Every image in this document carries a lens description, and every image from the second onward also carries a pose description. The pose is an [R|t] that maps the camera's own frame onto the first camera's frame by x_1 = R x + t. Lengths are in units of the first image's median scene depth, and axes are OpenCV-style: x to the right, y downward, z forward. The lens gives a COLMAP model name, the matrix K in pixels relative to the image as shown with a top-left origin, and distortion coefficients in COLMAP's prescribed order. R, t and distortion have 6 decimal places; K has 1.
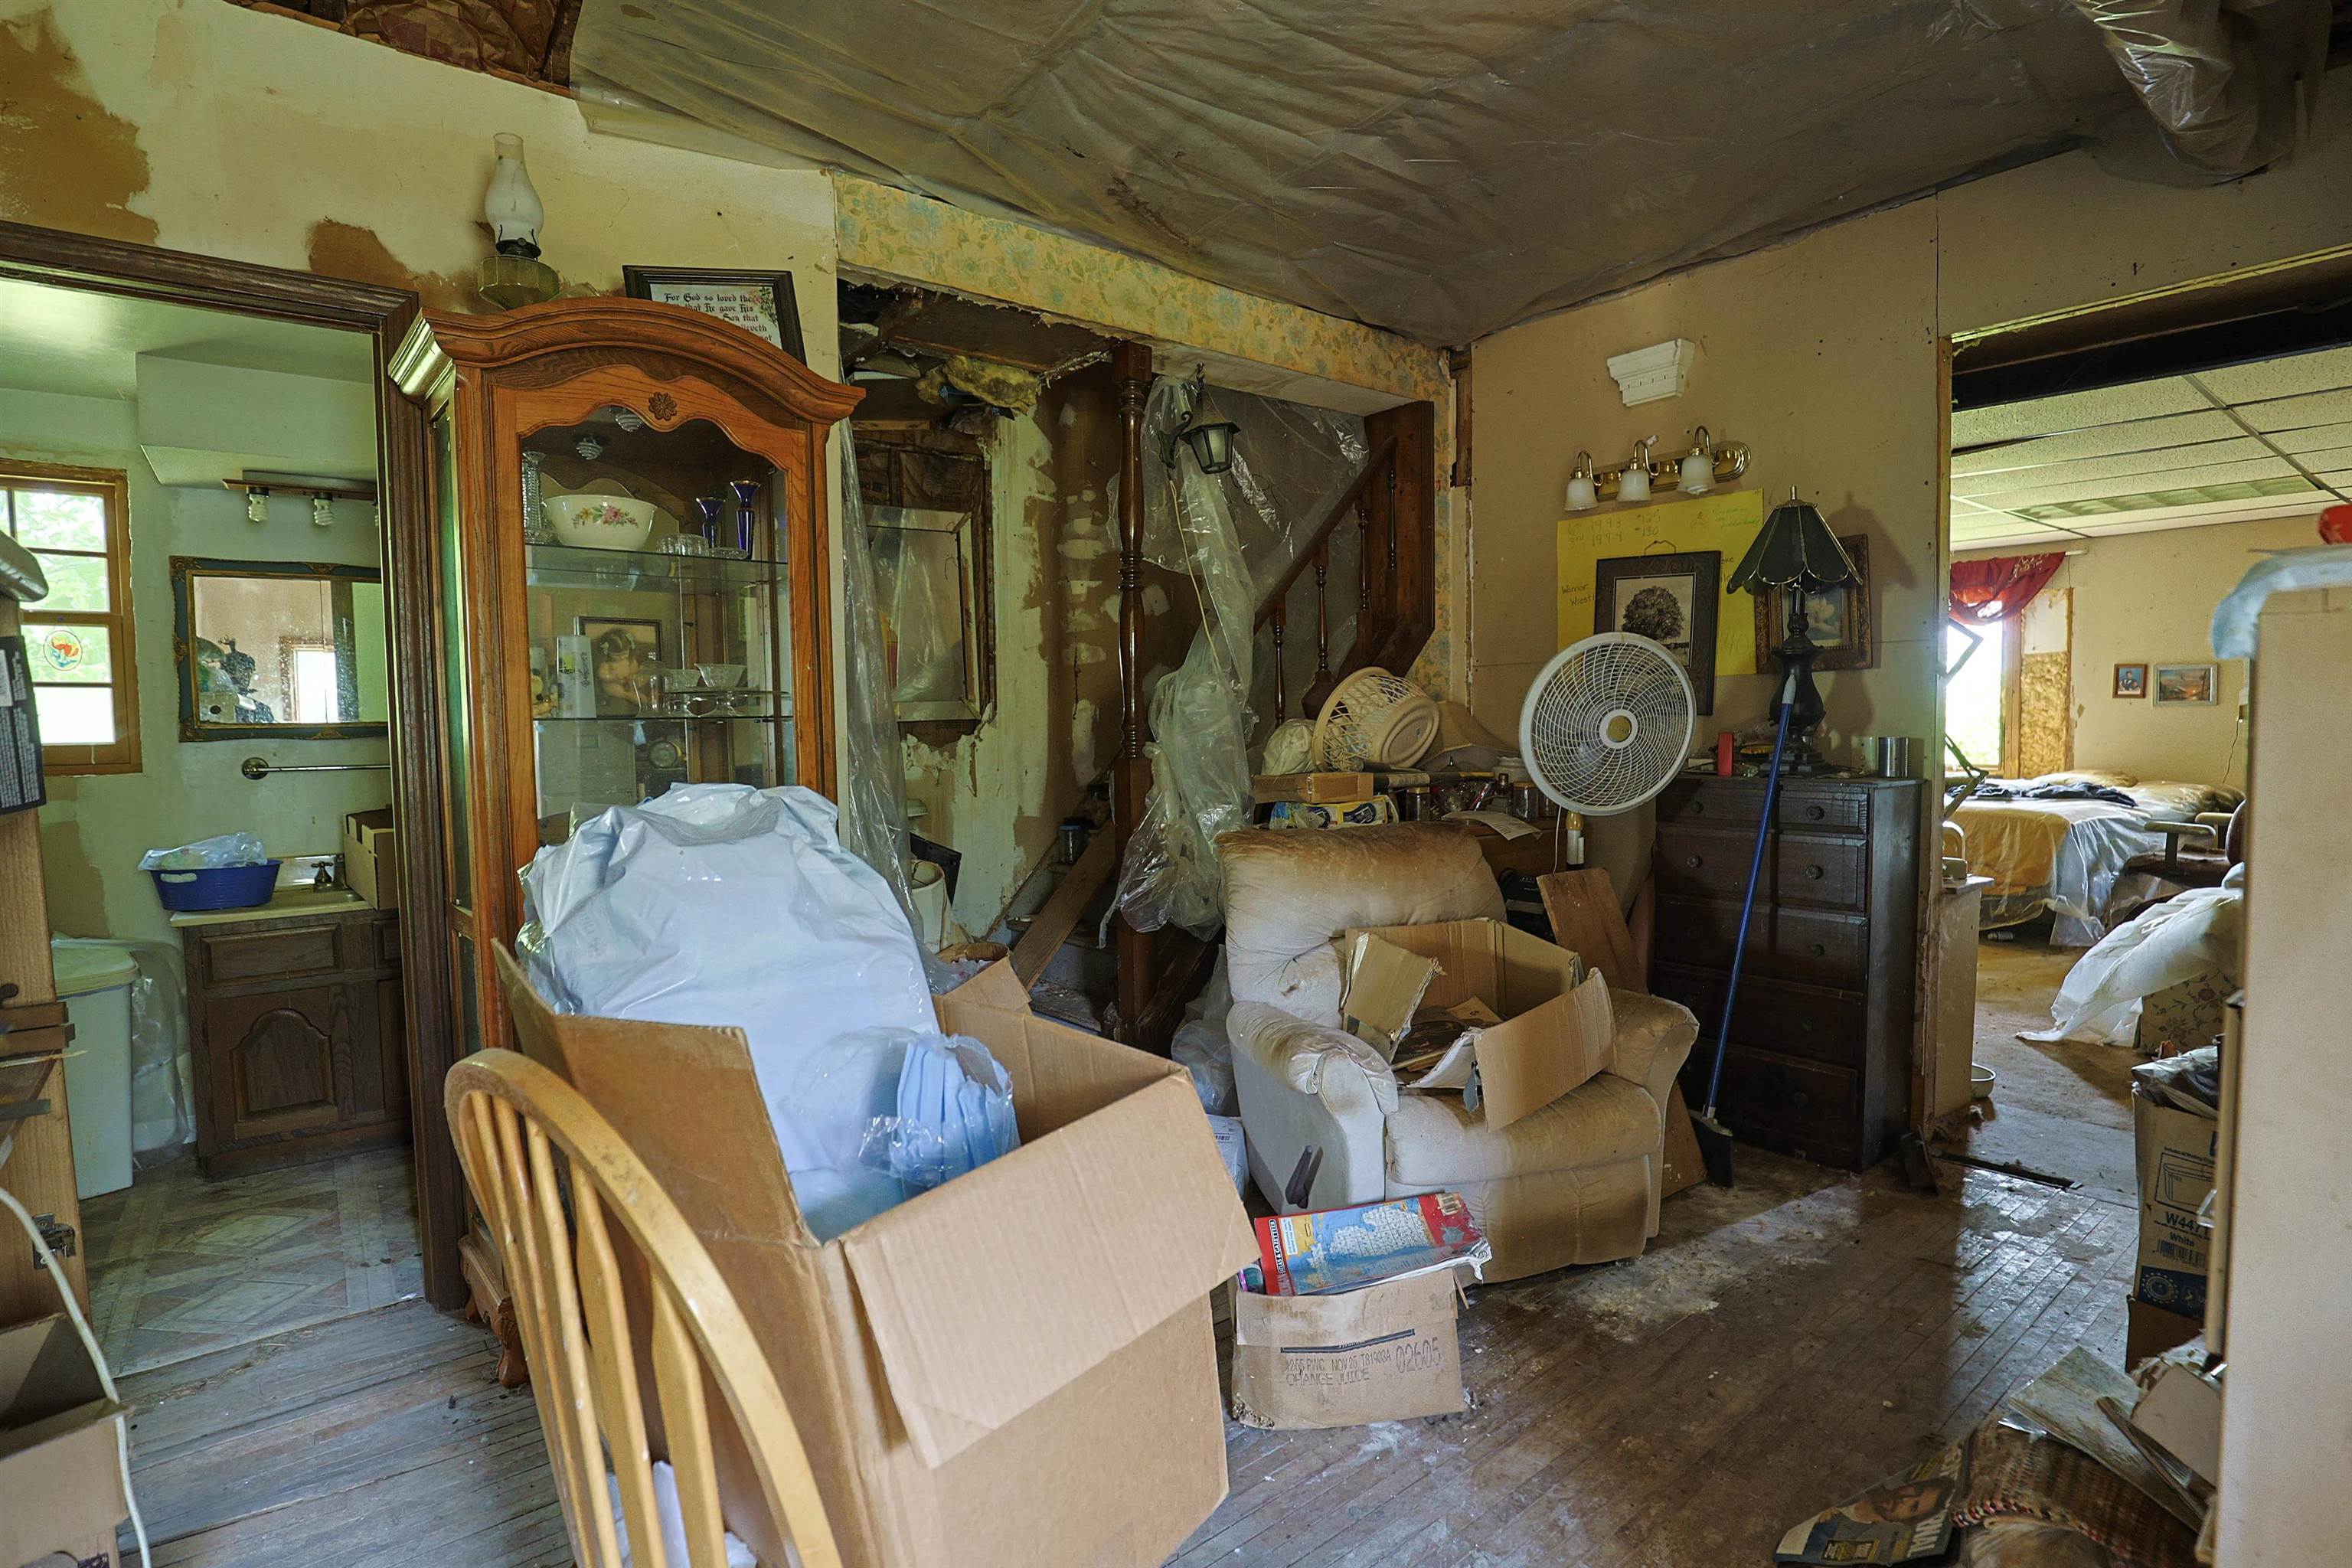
lens RADIAL K [[1129.2, 0, 1169.9], [0, 1129.2, 770.8], [0, 0, 1]] dist [-0.027095, 0.000498]
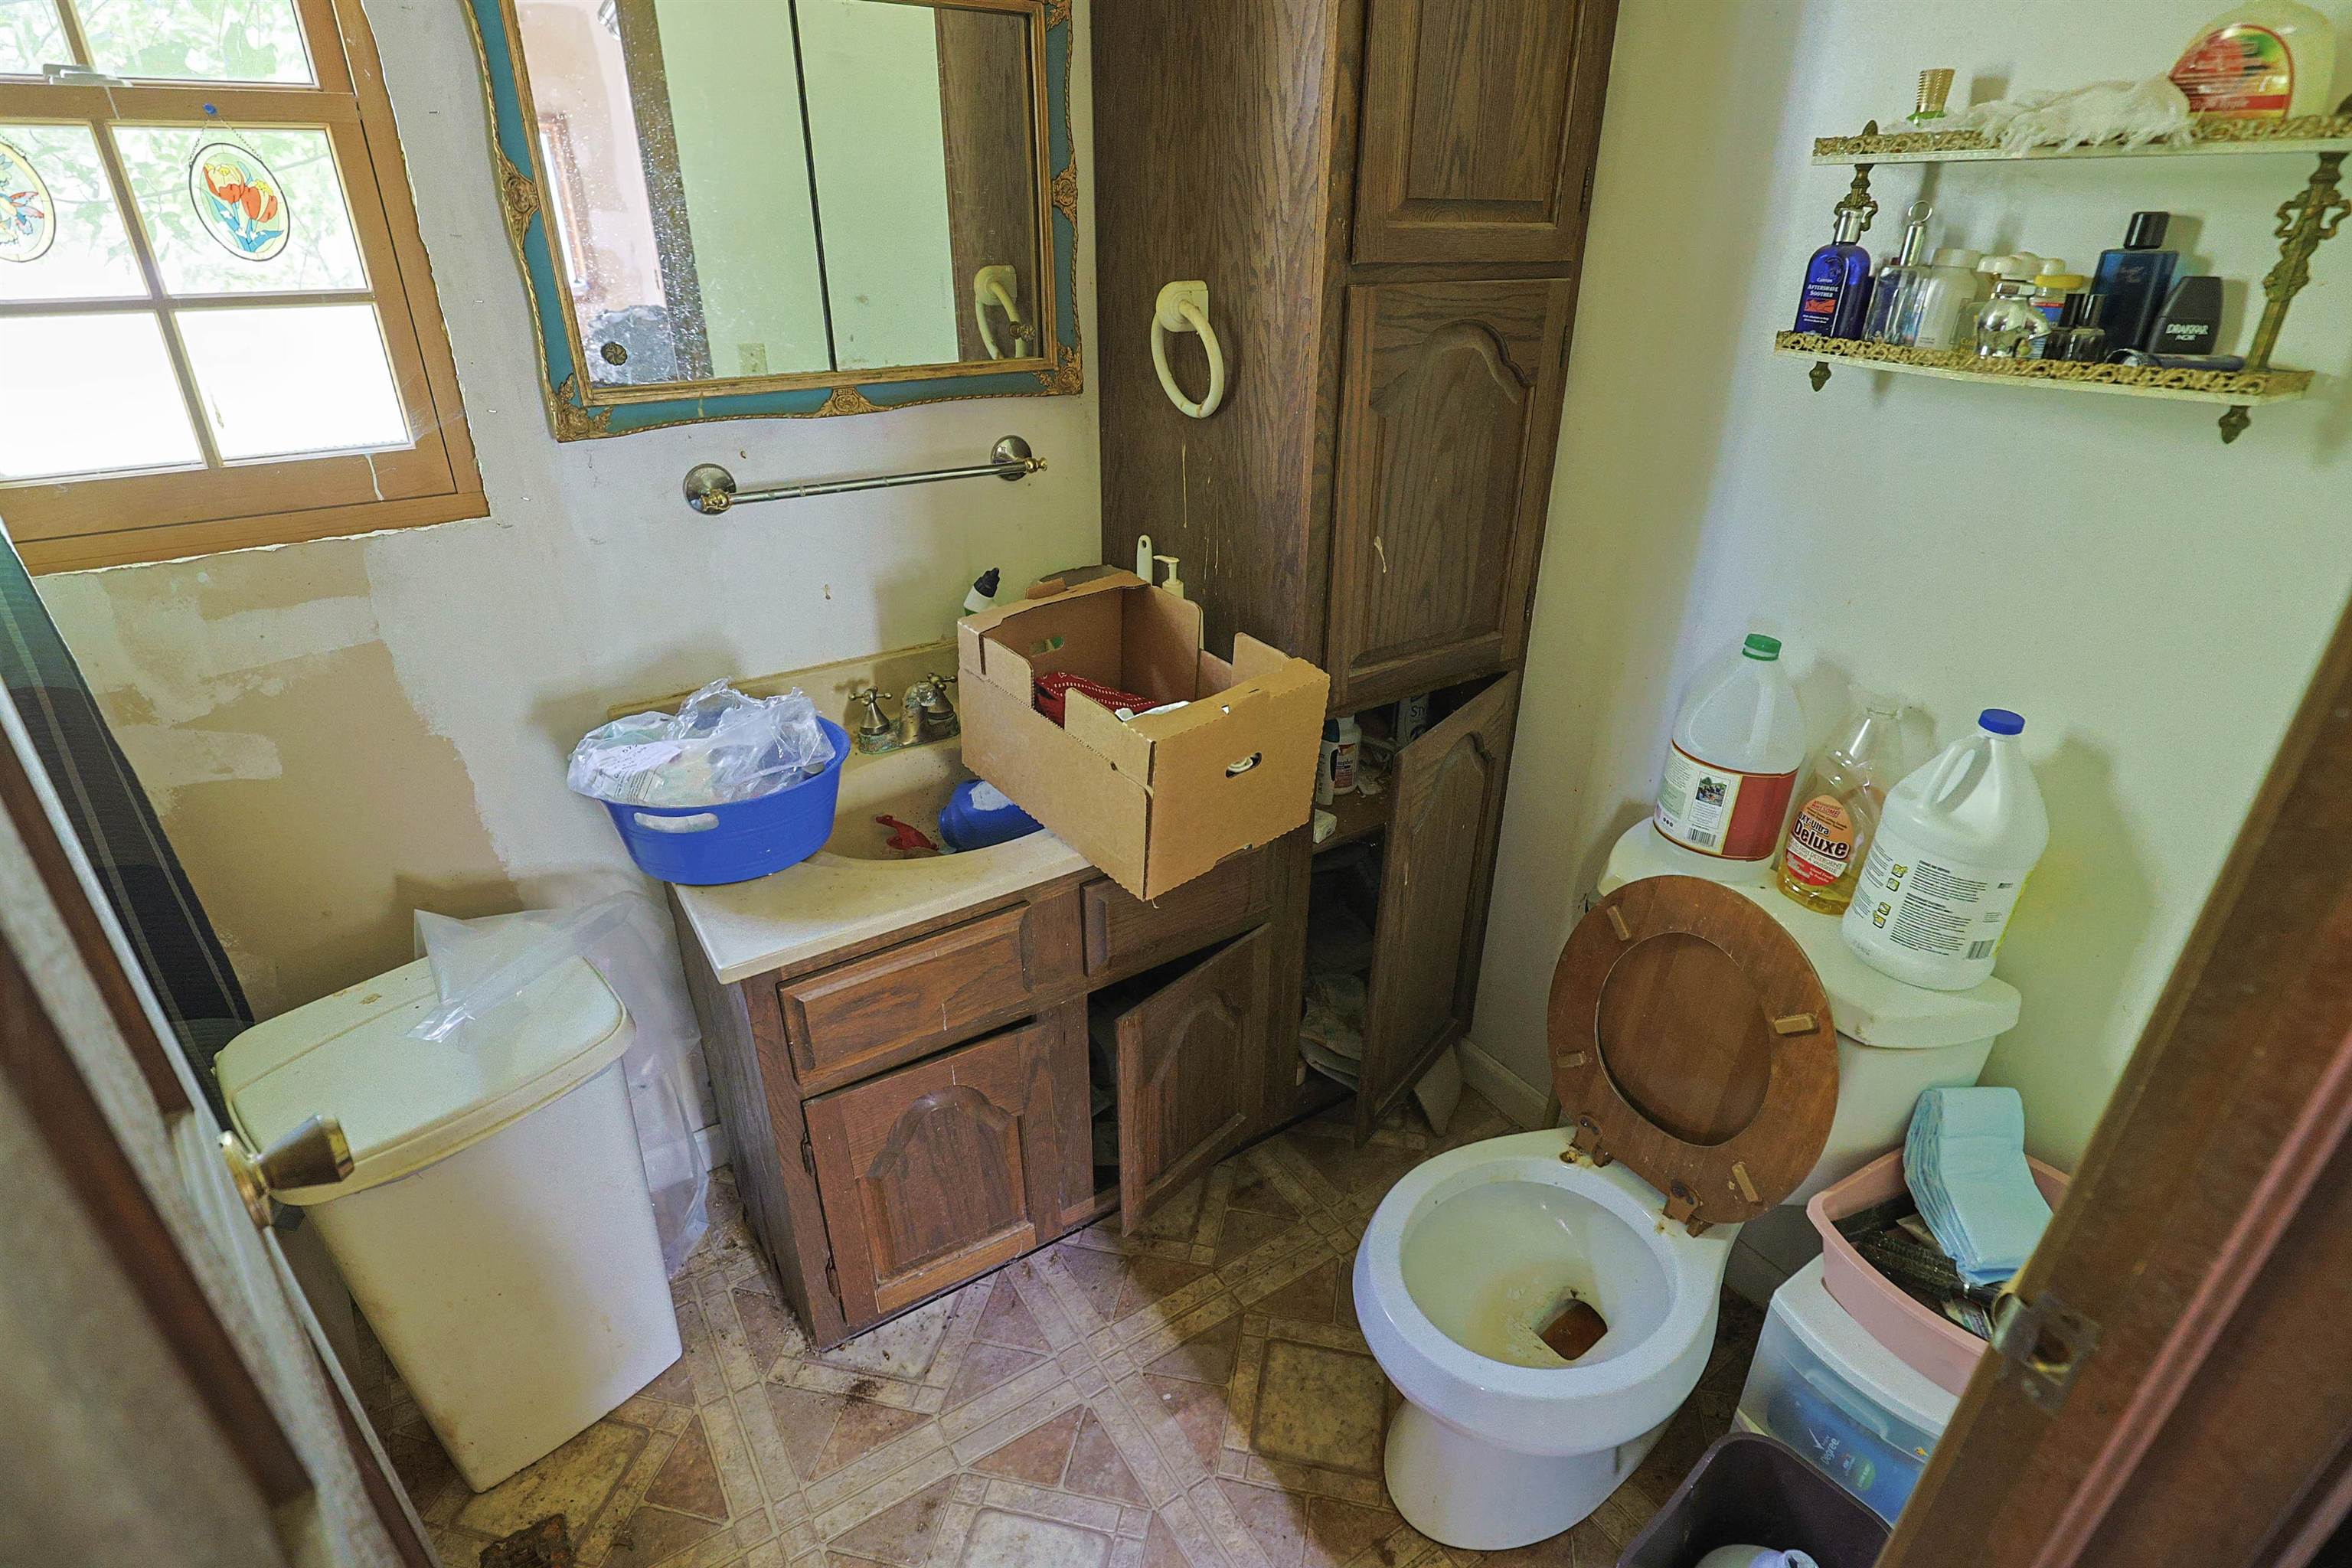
lens RADIAL K [[1129.2, 0, 1180.1], [0, 1129.2, 783.0], [0, 0, 1]] dist [-0.027095, 0.000498]
pose [[0.993765, 0.045241, -0.101901, -0.630643], [-0.002518, 0.922847, 0.385158, -0.070785], [0.111464, -0.382500, 0.917207, 0.608085]]
